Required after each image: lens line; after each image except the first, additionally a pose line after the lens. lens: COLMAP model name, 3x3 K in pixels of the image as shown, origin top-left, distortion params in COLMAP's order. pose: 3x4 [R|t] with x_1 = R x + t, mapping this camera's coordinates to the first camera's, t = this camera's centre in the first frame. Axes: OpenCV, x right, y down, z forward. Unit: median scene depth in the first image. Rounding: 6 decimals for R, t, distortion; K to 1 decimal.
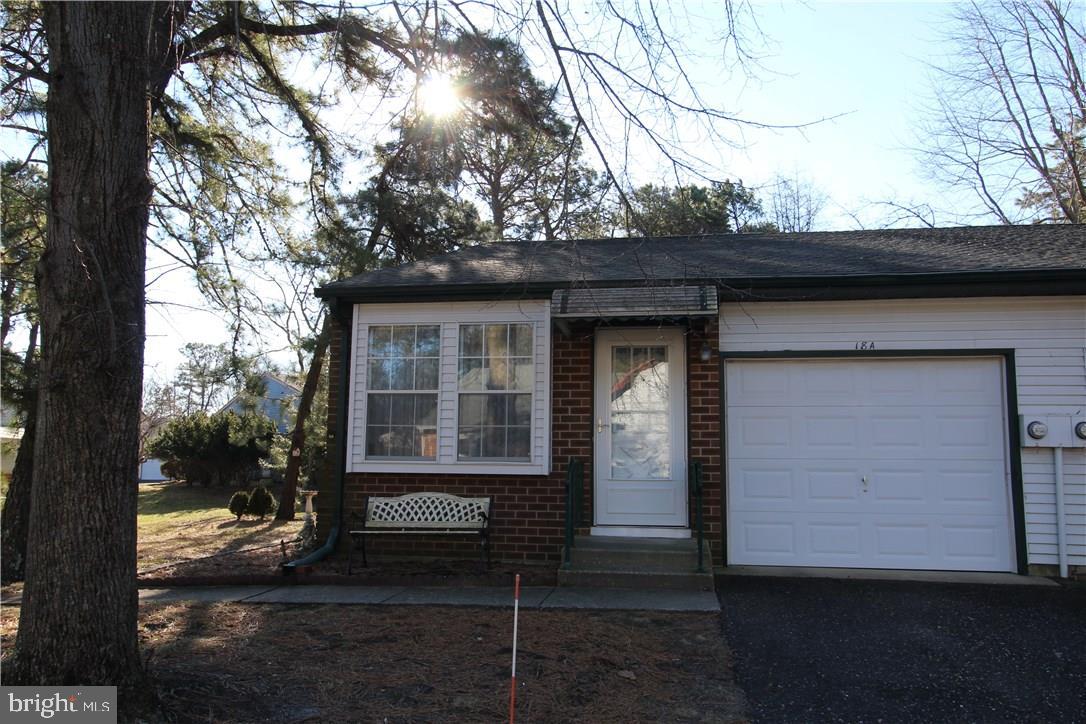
lens RADIAL K [[864.7, 0, 543.0], [0, 864.7, 362.0], [0, 0, 1]] dist [-0.000264, 0.000051]
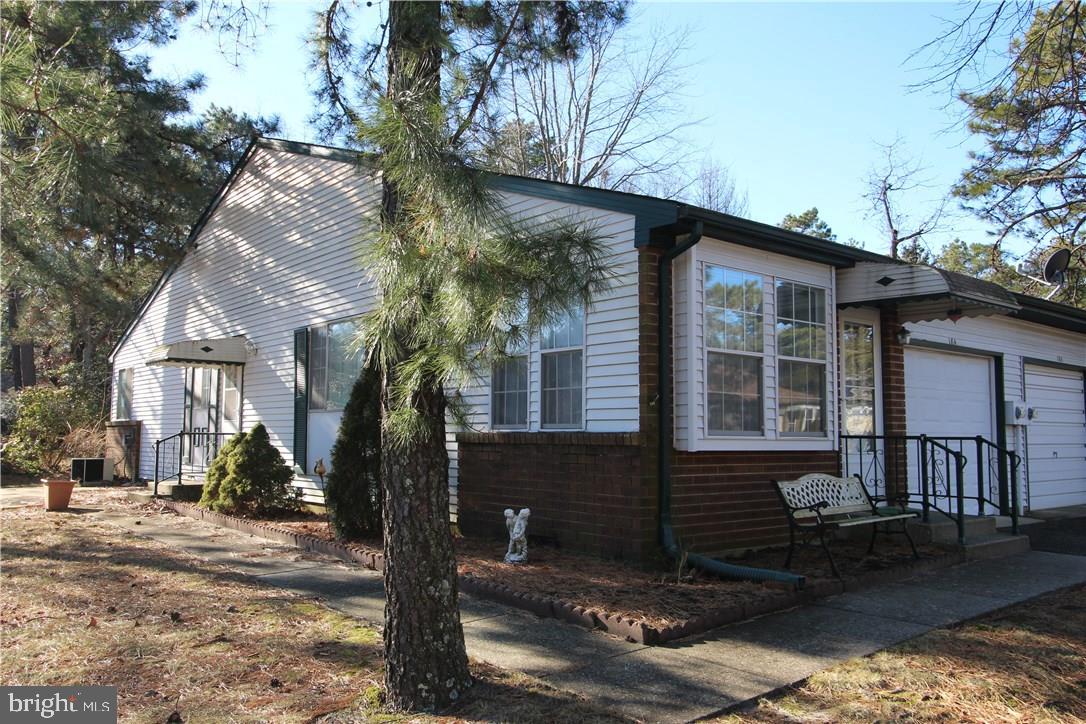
lens RADIAL K [[864.7, 0, 543.0], [0, 864.7, 362.0], [0, 0, 1]] dist [-0.000264, 0.000051]
pose [[0.646615, 0.058387, 0.760579, -0.912518], [-0.096600, 0.995307, 0.005720, 0.056806], [-0.756675, -0.077171, 0.649221, 0.608422]]
